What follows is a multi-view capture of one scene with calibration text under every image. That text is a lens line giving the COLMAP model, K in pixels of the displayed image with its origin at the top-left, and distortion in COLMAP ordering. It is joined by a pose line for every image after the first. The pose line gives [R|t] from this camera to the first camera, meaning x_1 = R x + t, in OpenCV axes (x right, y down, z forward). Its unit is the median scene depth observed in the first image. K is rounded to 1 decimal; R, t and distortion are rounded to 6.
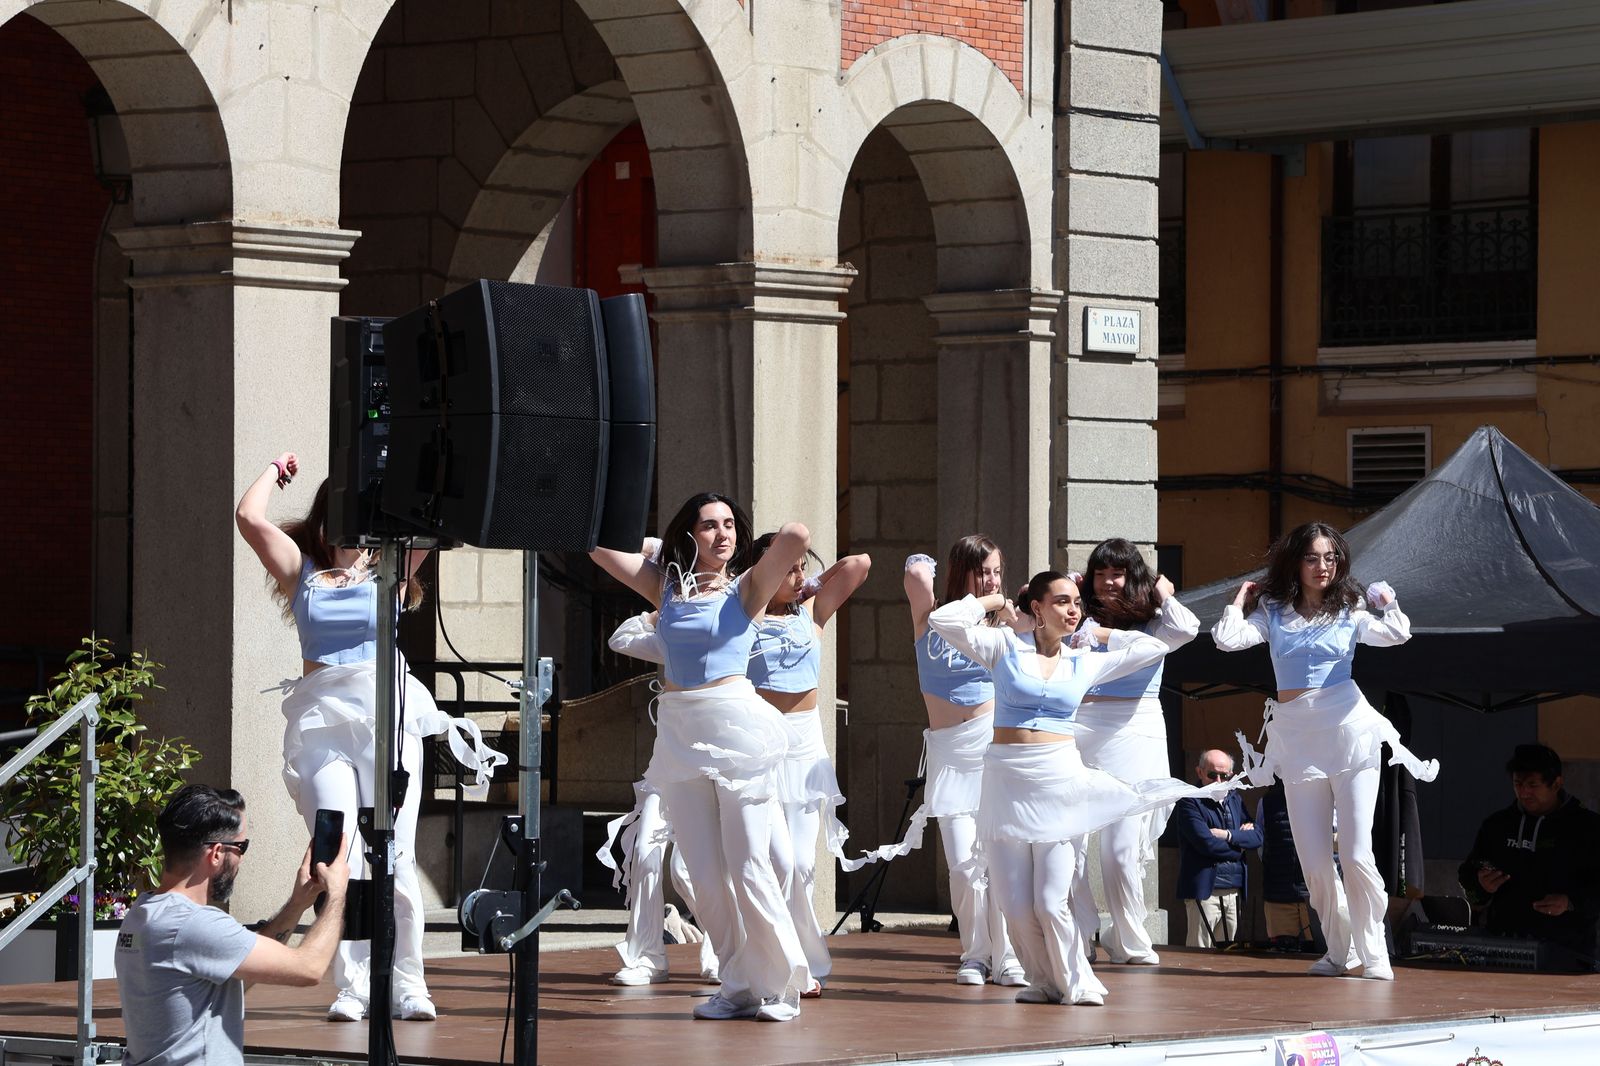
lens RADIAL K [[6058.7, 0, 804.3], [0, 6058.7, 499.0], [0, 0, 1]] dist [1.057250, 2.482588]
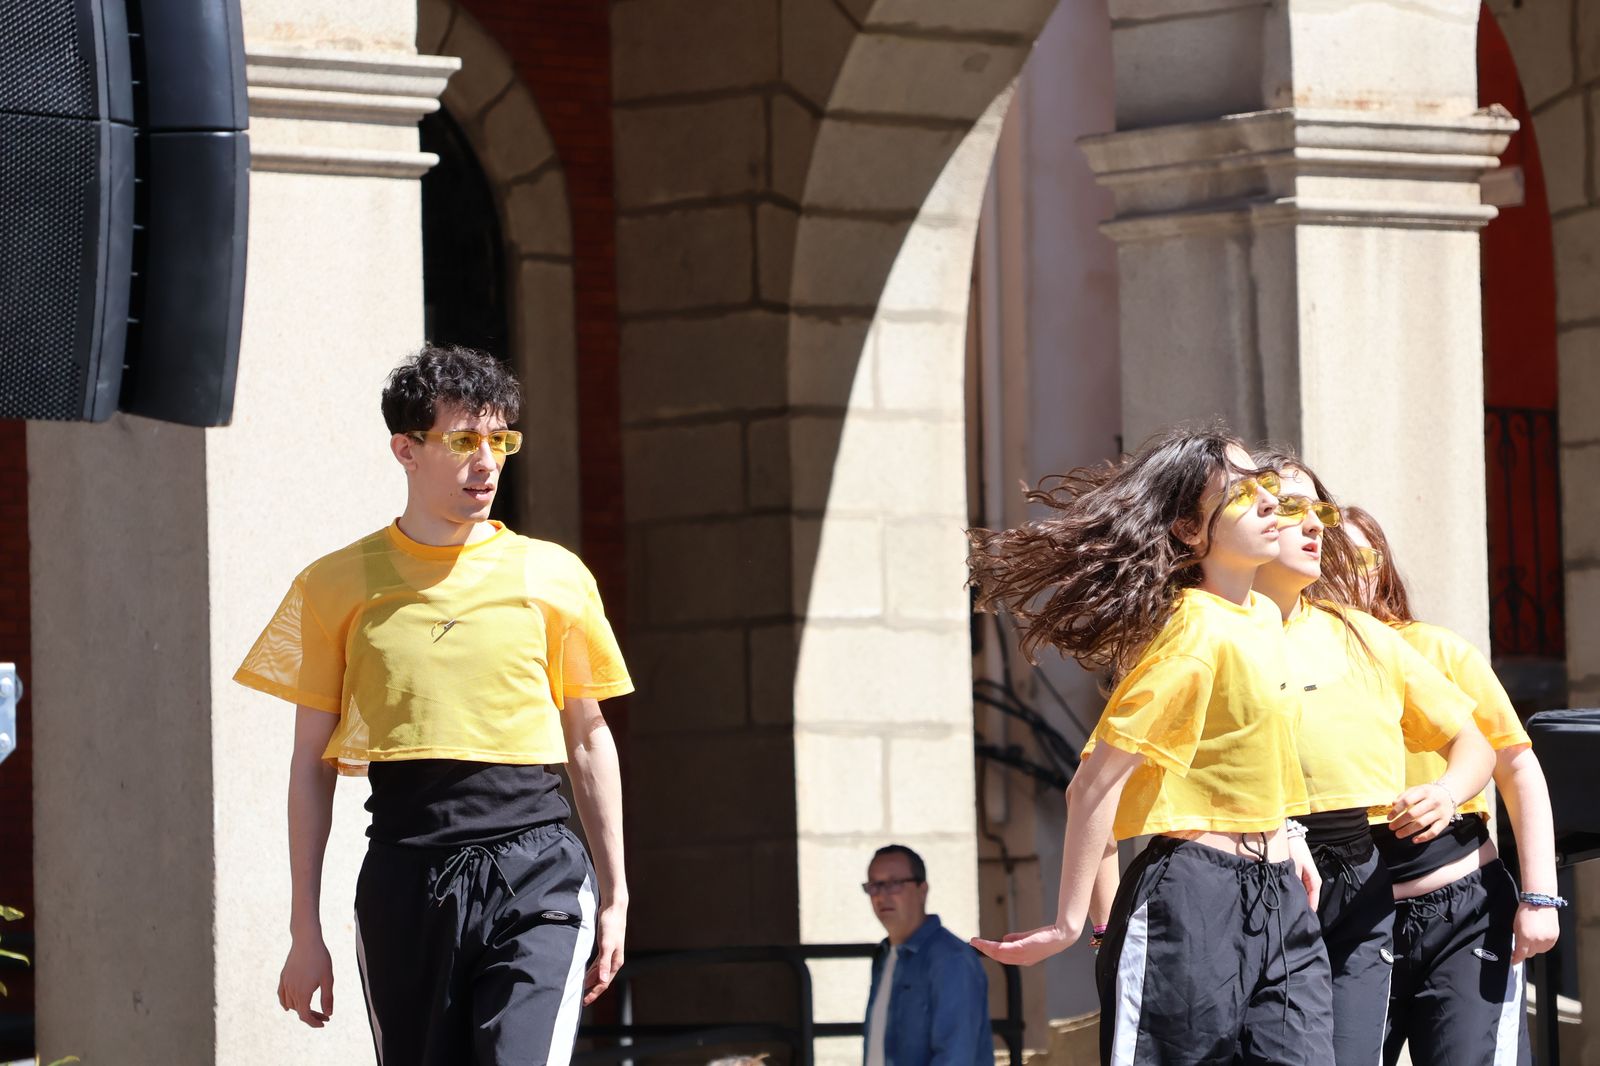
lens RADIAL K [[10559.2, 0, 786.0], [0, 10559.2, 498.9], [0, 0, 1]] dist [2.183494, 15.361161]
pose [[0.992038, -0.034584, -0.121095, 0.055073], [0.030709, 0.998960, -0.033717, 0.021377], [0.122135, 0.029730, 0.992068, 0.121984]]
